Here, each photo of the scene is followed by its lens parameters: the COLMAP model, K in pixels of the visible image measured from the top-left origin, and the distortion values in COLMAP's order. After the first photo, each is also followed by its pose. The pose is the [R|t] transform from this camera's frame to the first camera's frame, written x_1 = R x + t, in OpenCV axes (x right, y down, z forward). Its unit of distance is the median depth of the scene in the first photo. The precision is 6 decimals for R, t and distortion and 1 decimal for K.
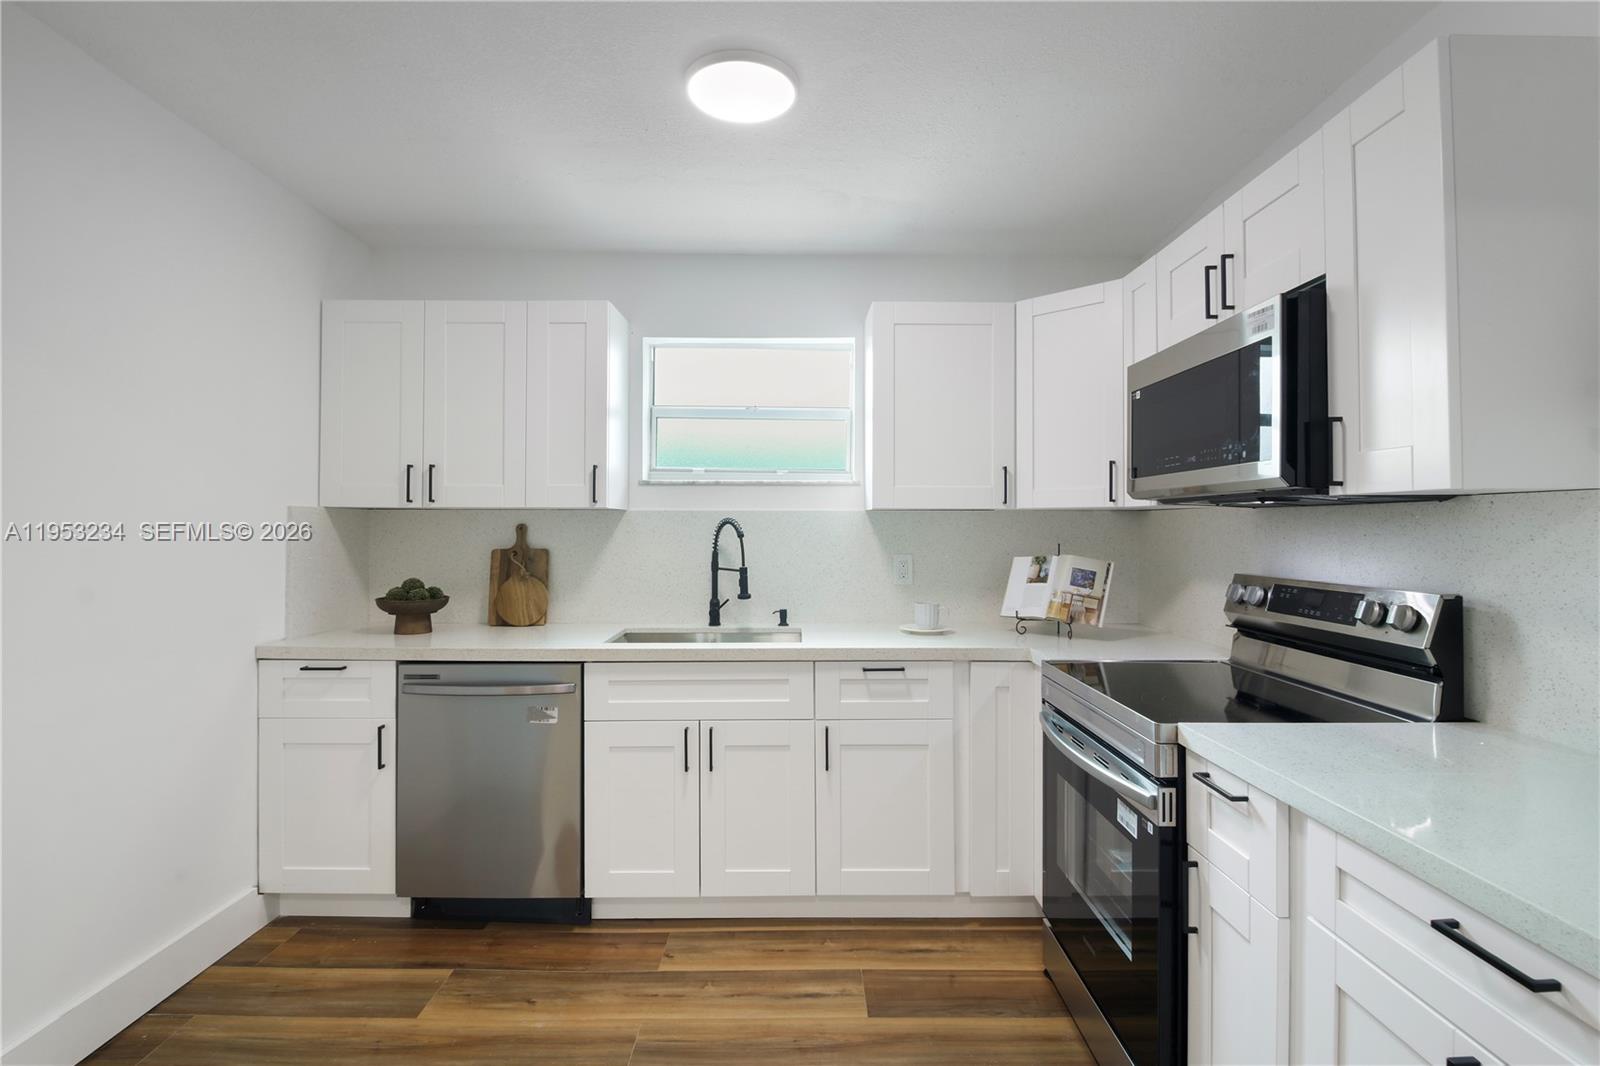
lens RADIAL K [[777.3, 0, 817.0], [0, 777.3, 517.7], [0, 0, 1]] dist [0.009230, -0.016236]
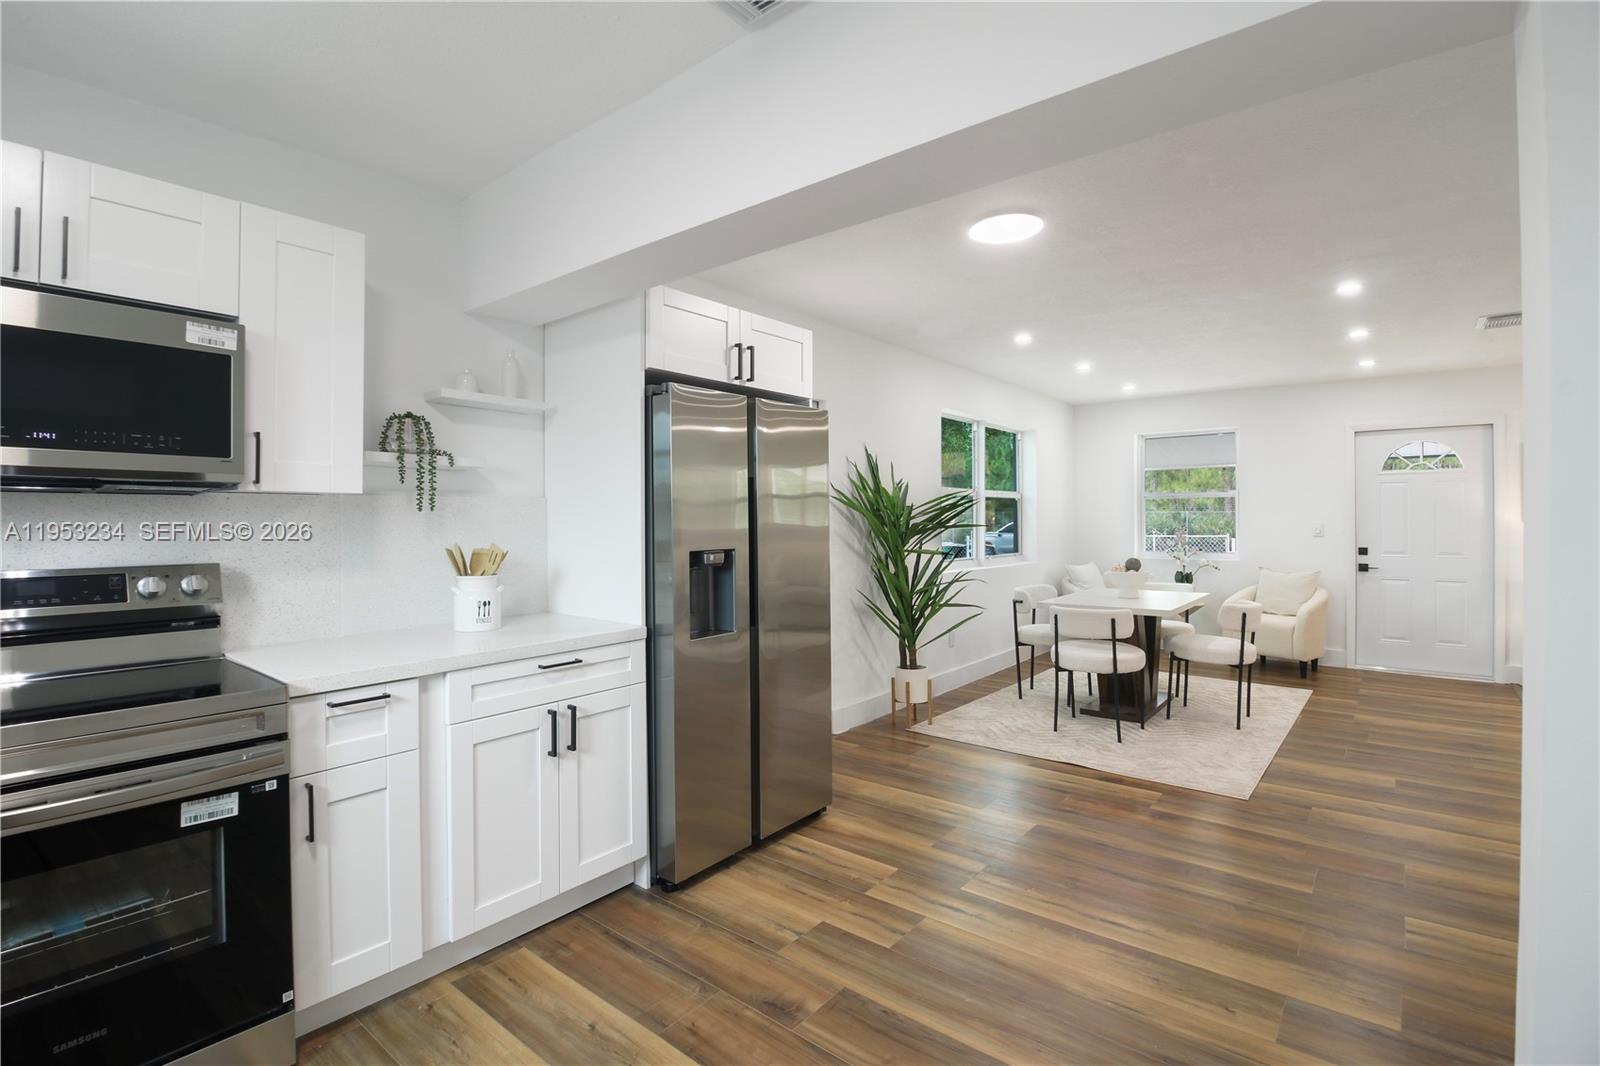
lens RADIAL K [[745.0, 0, 799.3], [0, 745.0, 519.8], [0, 0, 1]] dist [0.003451, -0.012696]
pose [[-0.762971, -0.001930, 0.646429, -0.524682], [-0.007238, 0.999958, -0.005557, 0.013253], [-0.646392, -0.008919, -0.762954, 0.836591]]
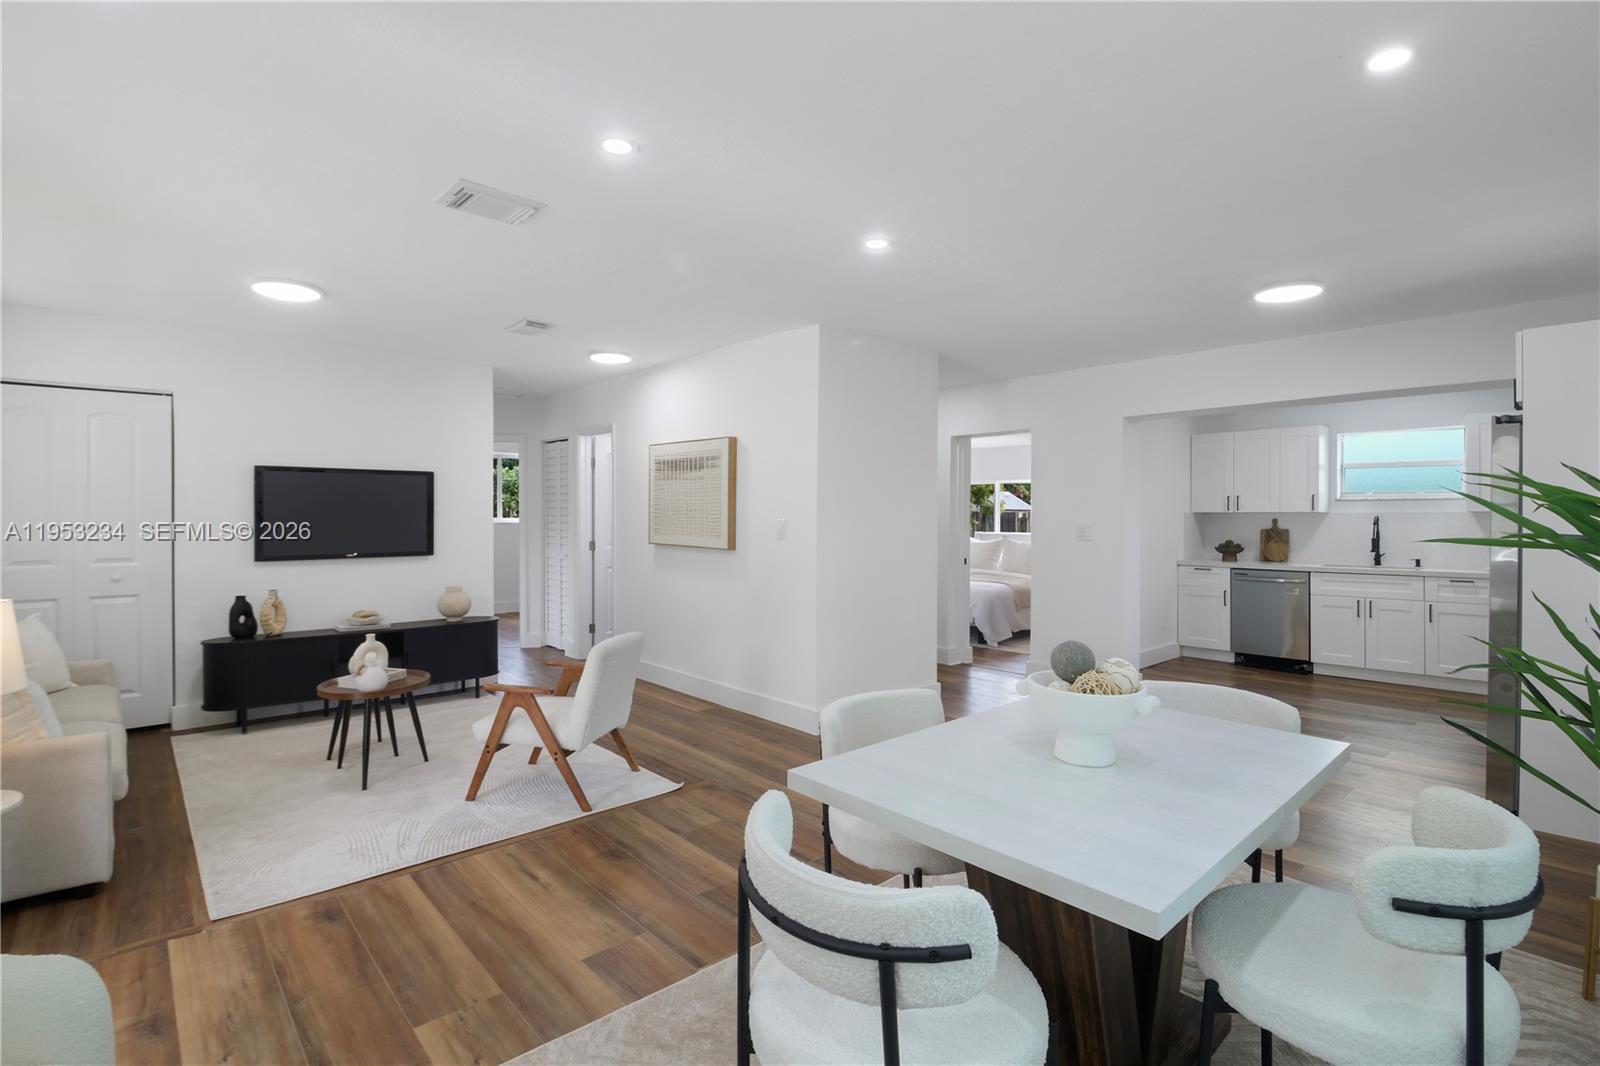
lens RADIAL K [[745.0, 0, 799.3], [0, 745.0, 519.8], [0, 0, 1]] dist [0.003451, -0.012696]
pose [[0.657304, 0.002648, -0.753621, 0.452968], [0.007945, 0.999914, 0.010443, -0.028446], [0.753584, -0.012852, 0.657226, -1.916530]]
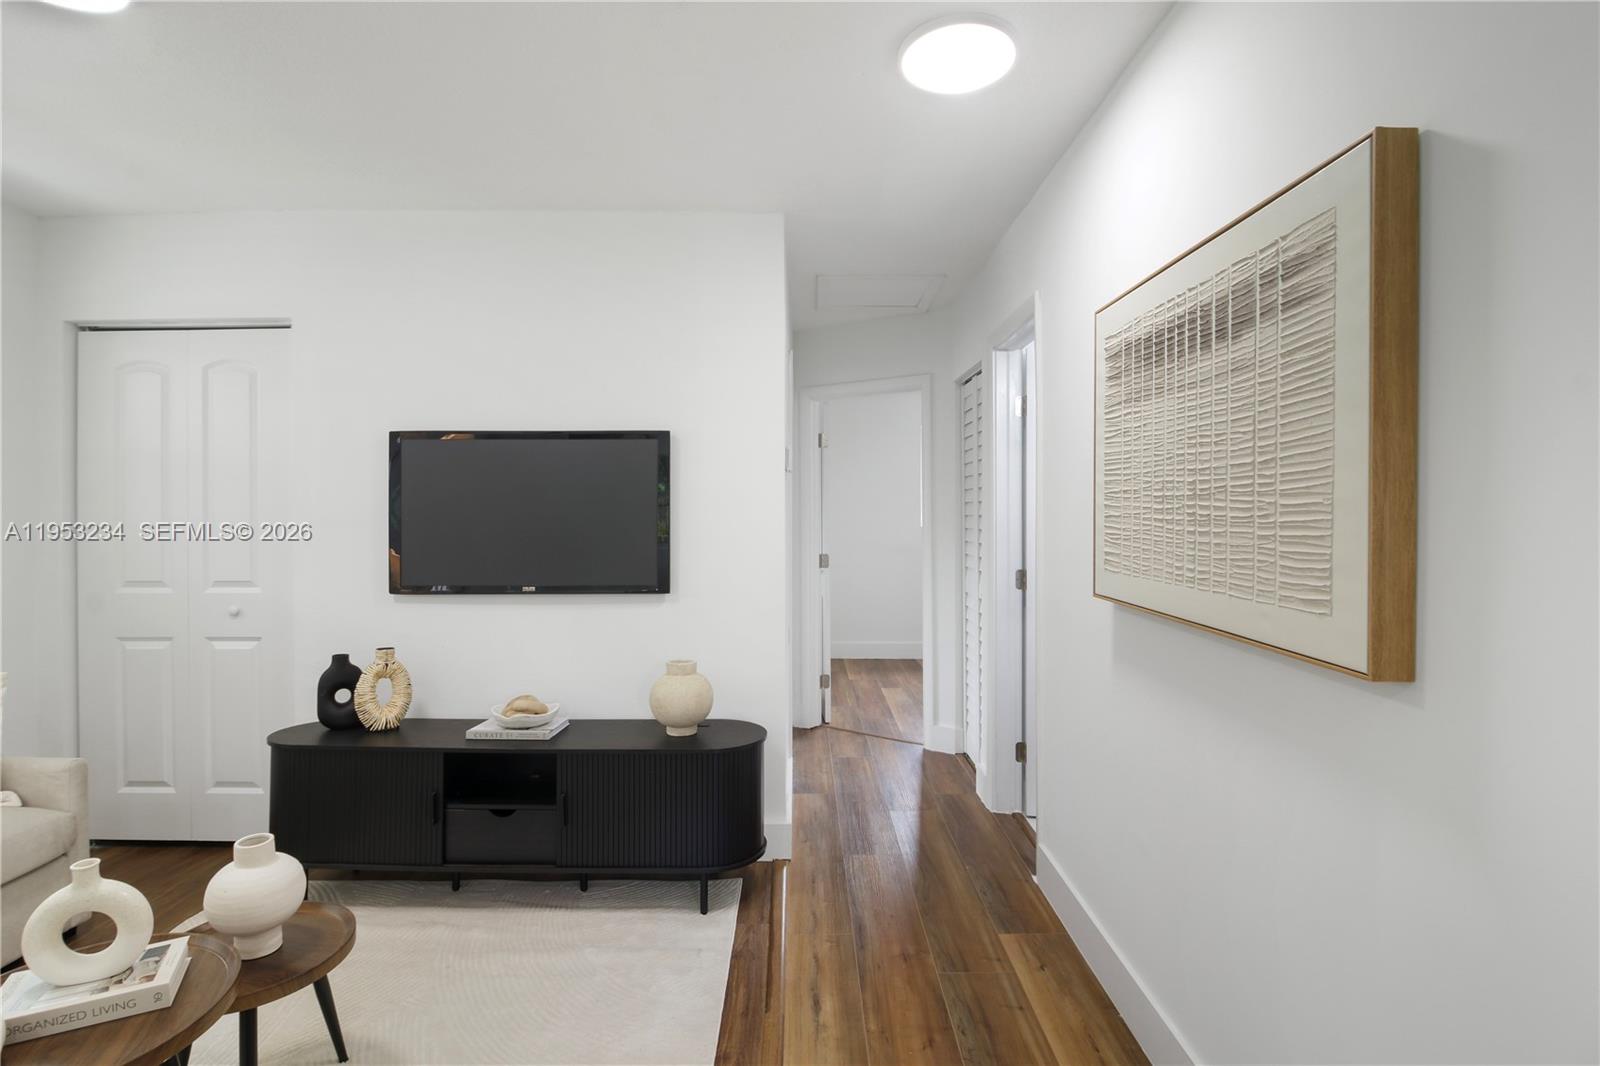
lens RADIAL K [[777.6, 0, 805.6], [0, 777.6, 514.9], [0, 0, 1]] dist [0.002940, -0.013277]
pose [[-0.020645, -0.005442, -0.999772, -0.728579], [0.007234, 0.999958, -0.005593, -0.021091], [0.999761, -0.007348, -0.020604, -1.062800]]
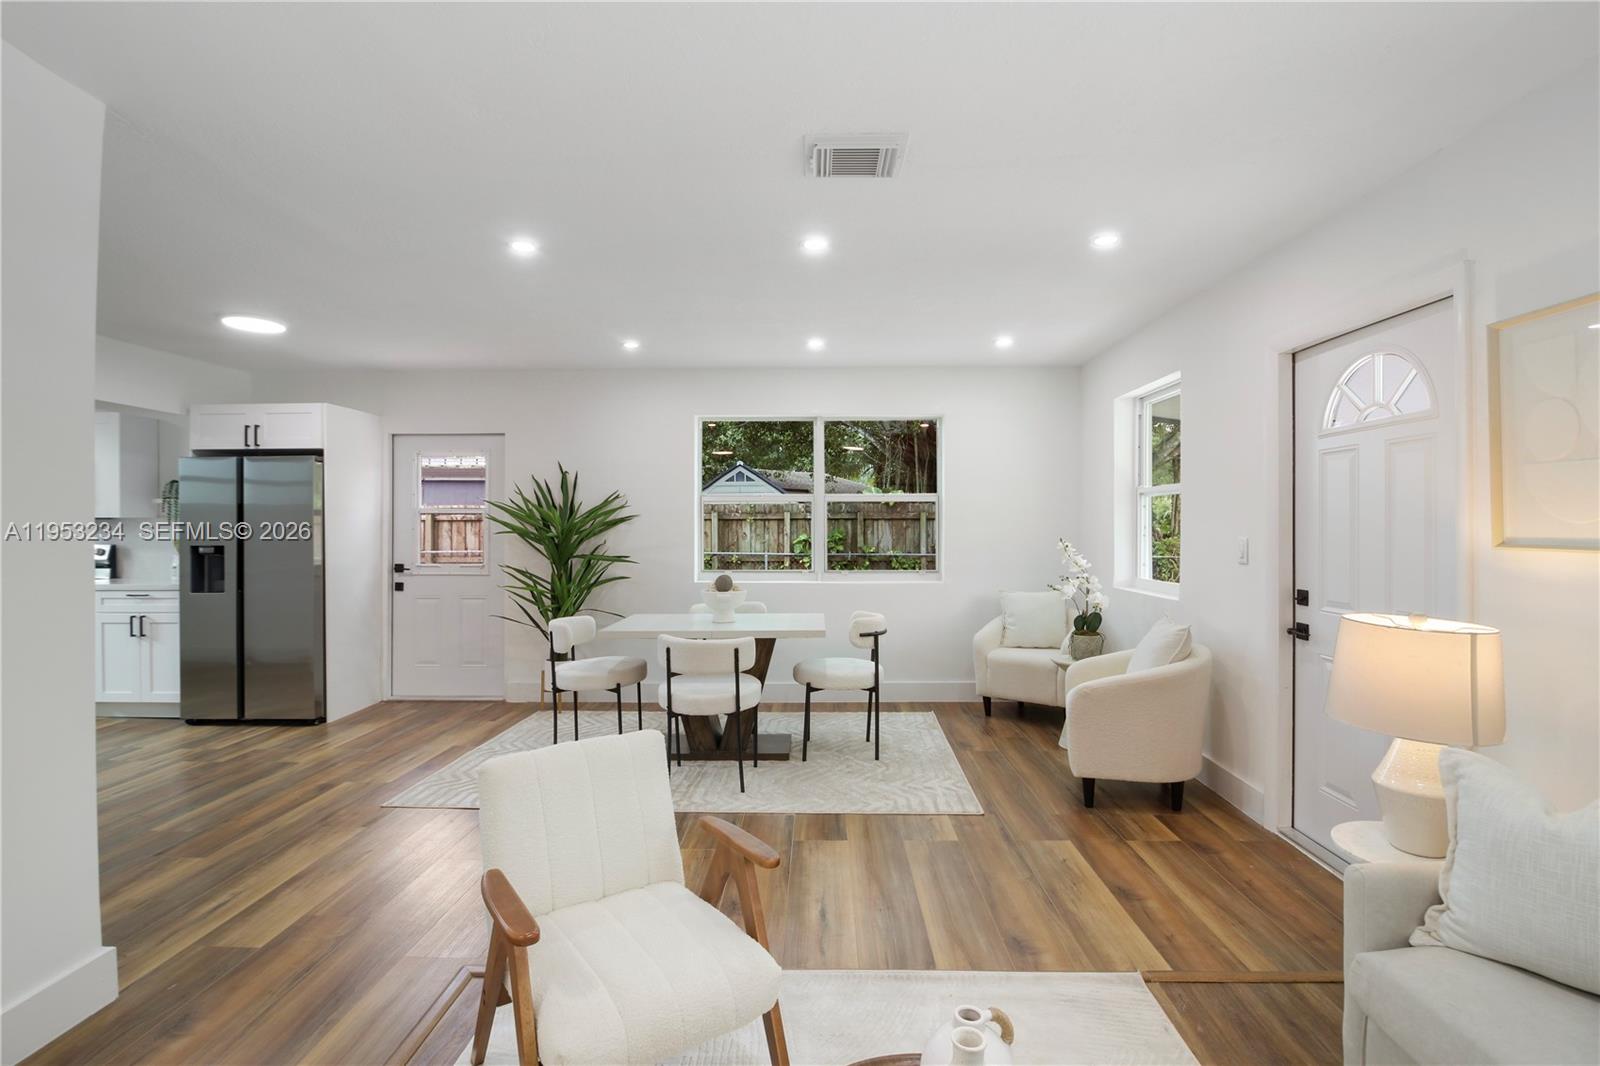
lens RADIAL K [[745.0, 0, 799.3], [0, 745.0, 519.8], [0, 0, 1]] dist [0.003451, -0.012696]
pose [[0.042398, 0.001791, 0.999099, -1.604407], [-0.008748, 0.999961, -0.001421, -0.026576], [-0.999062, -0.008680, 0.042412, -1.511036]]
